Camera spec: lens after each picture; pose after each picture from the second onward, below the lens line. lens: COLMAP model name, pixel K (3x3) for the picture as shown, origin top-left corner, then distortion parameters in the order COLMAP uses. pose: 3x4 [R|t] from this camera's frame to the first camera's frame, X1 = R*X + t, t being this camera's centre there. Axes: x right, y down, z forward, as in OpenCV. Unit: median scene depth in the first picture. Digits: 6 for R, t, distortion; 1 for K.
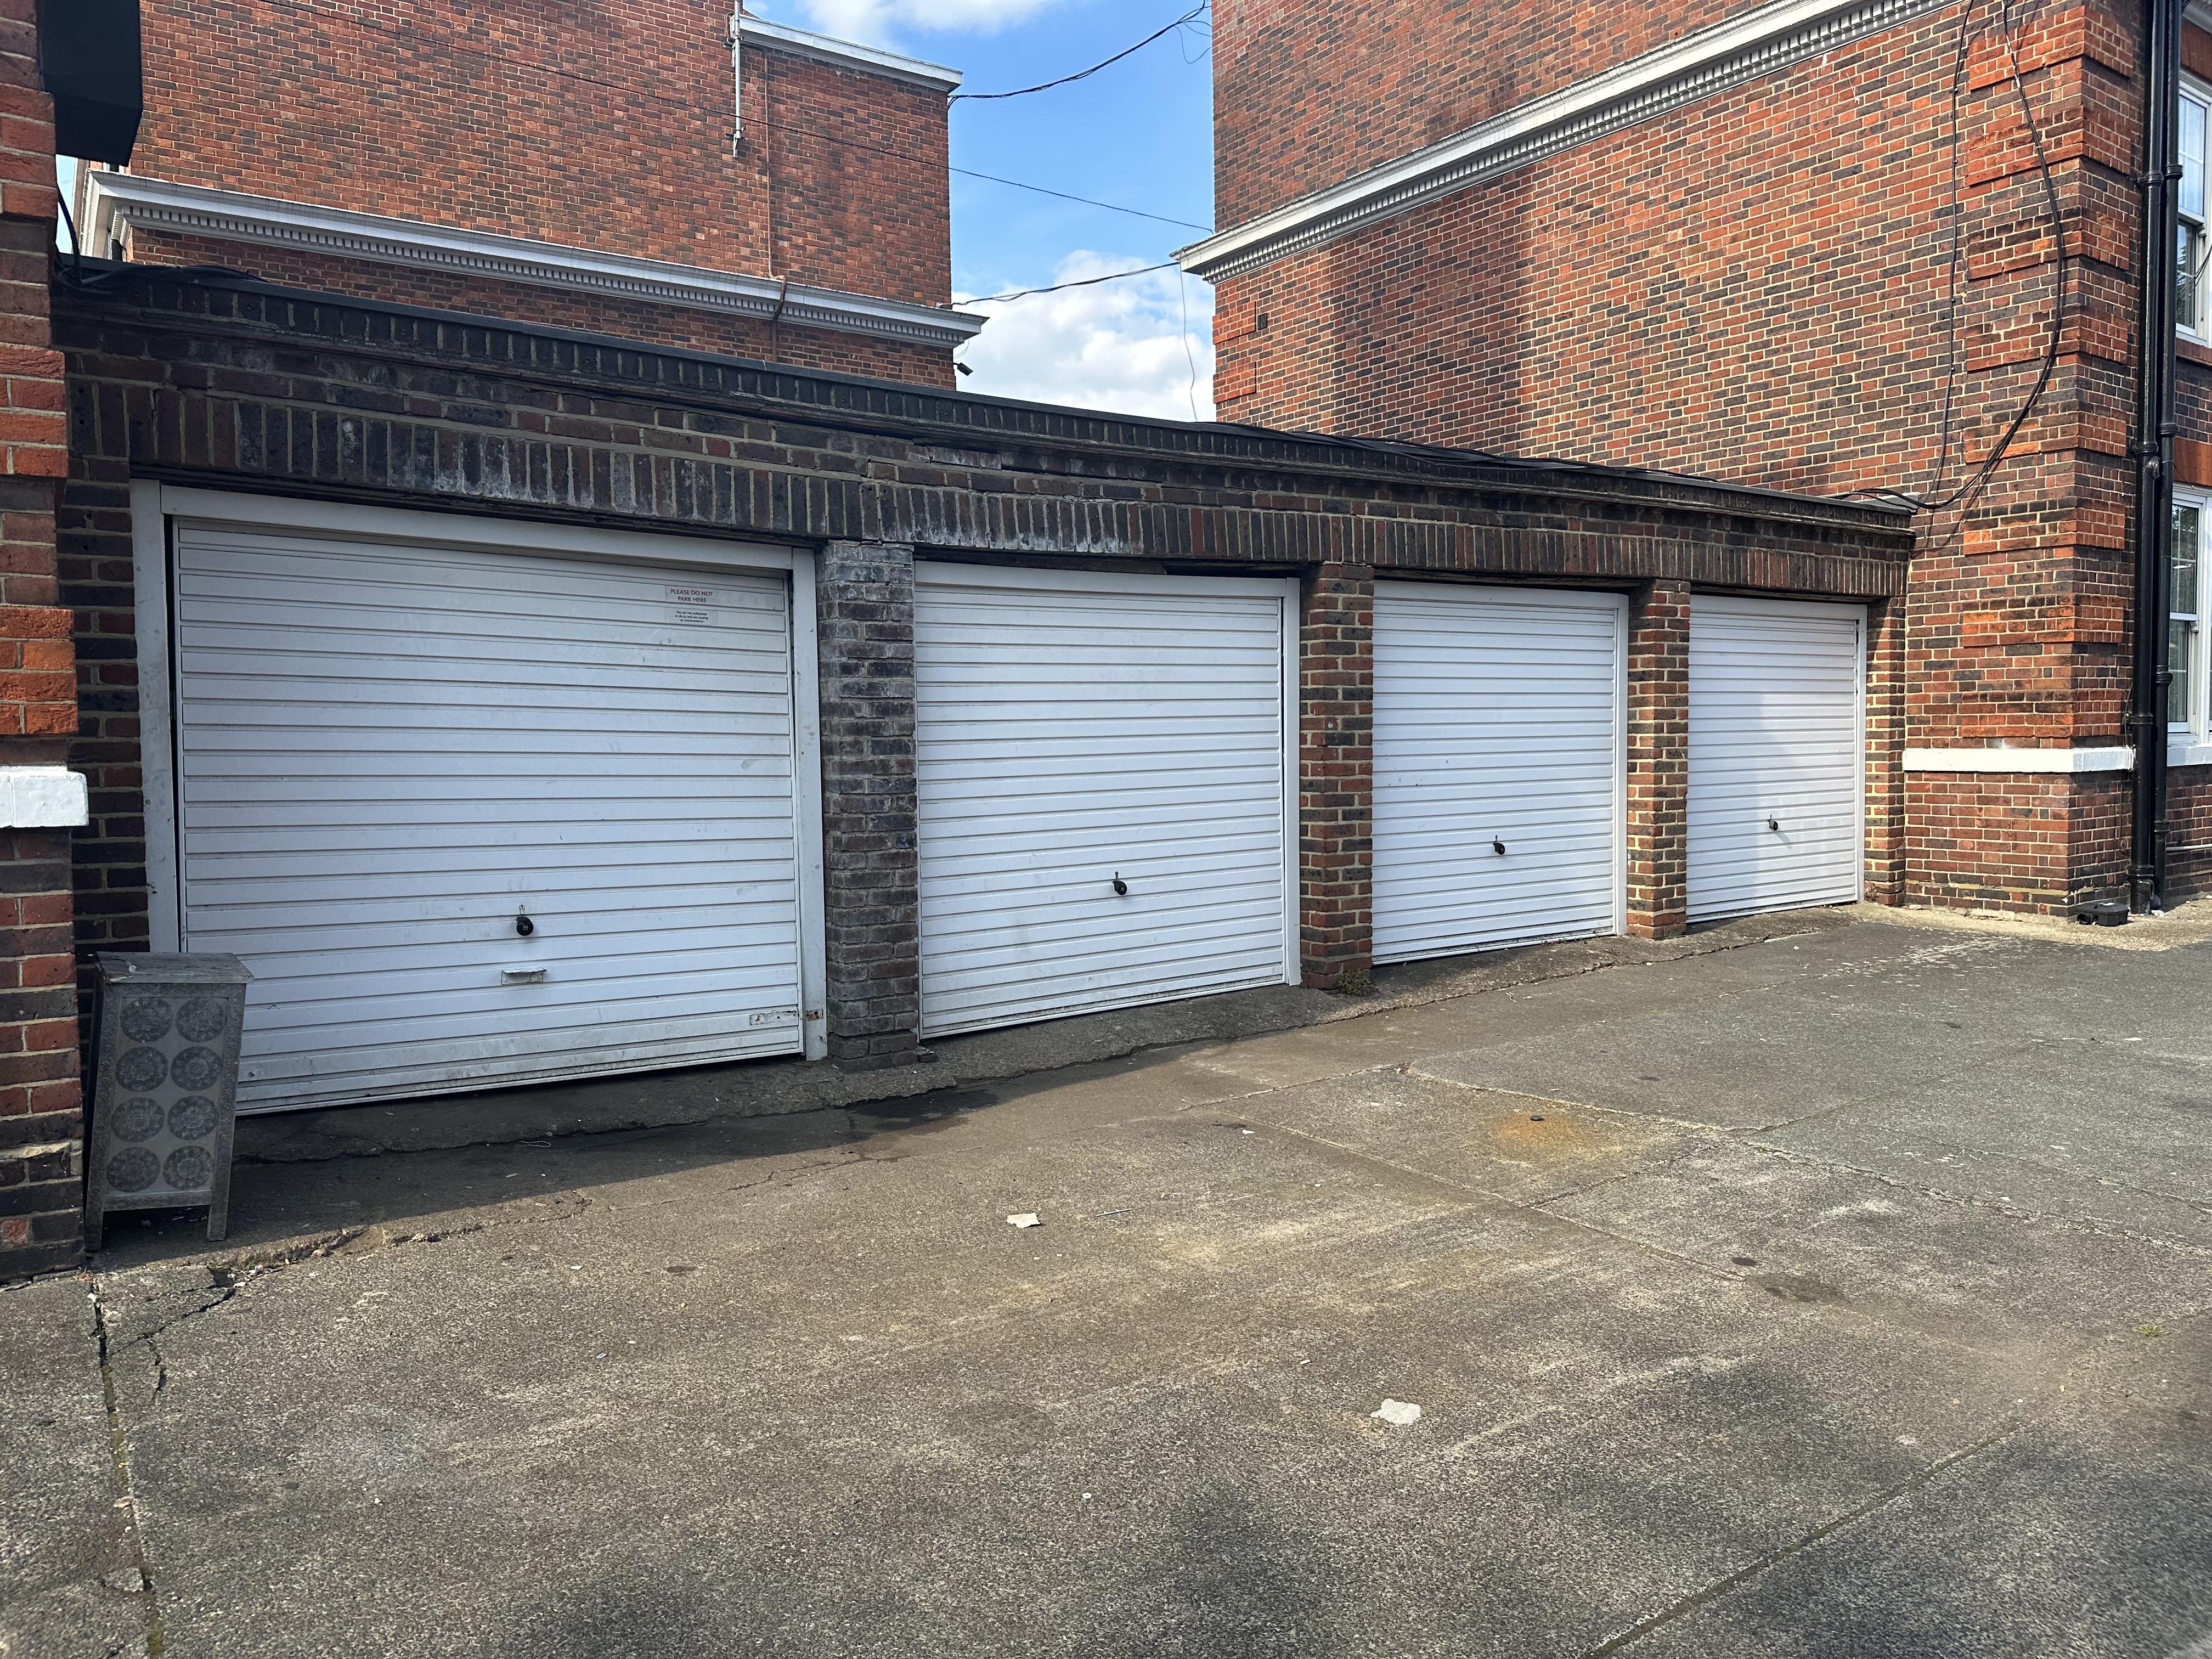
lens RADIAL K [[1563.7, 0, 1107.3], [0, 1563.7, 829.4], [0, 0, 1]] dist [0.059428, -0.074909]
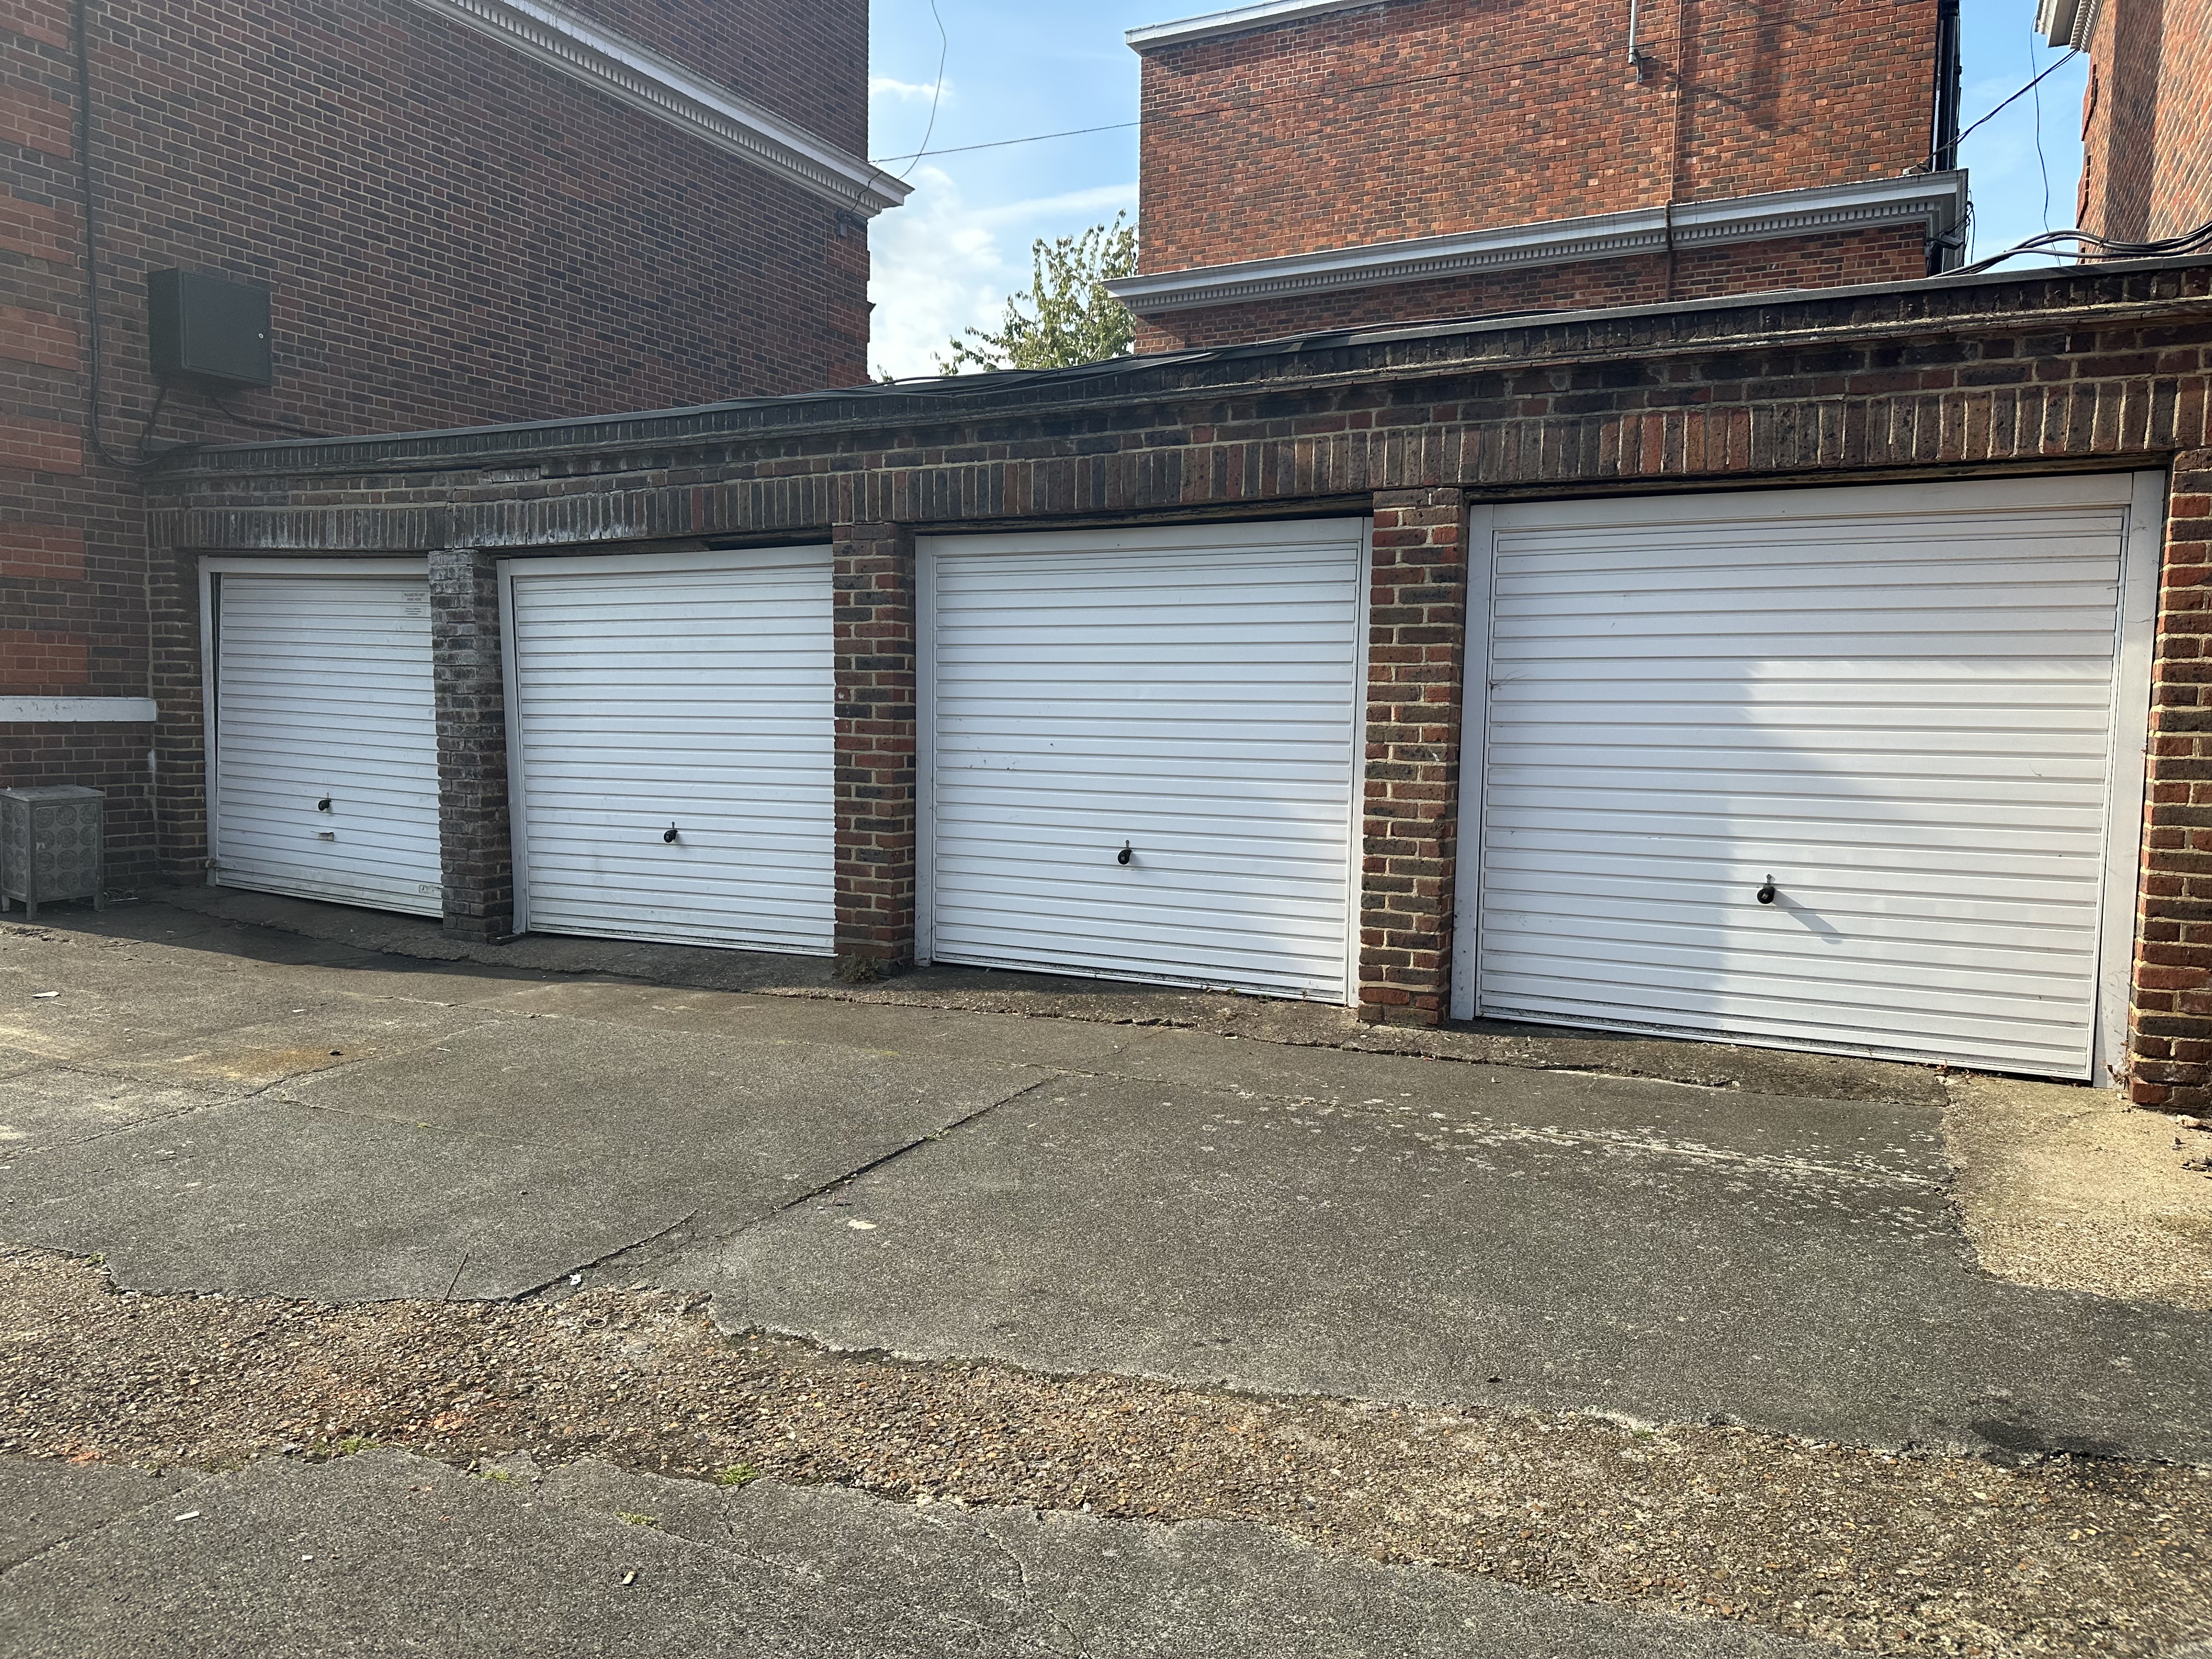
lens RADIAL K [[1563.7, 0, 1119.7], [0, 1563.7, 841.2], [0, 0, 1]] dist [0.059428, -0.074909]
pose [[0.466931, 0.096347, -0.879030, 1.055611], [-0.076232, 0.994732, 0.068534, -0.055706], [0.881002, 0.035009, 0.471816, 0.691858]]
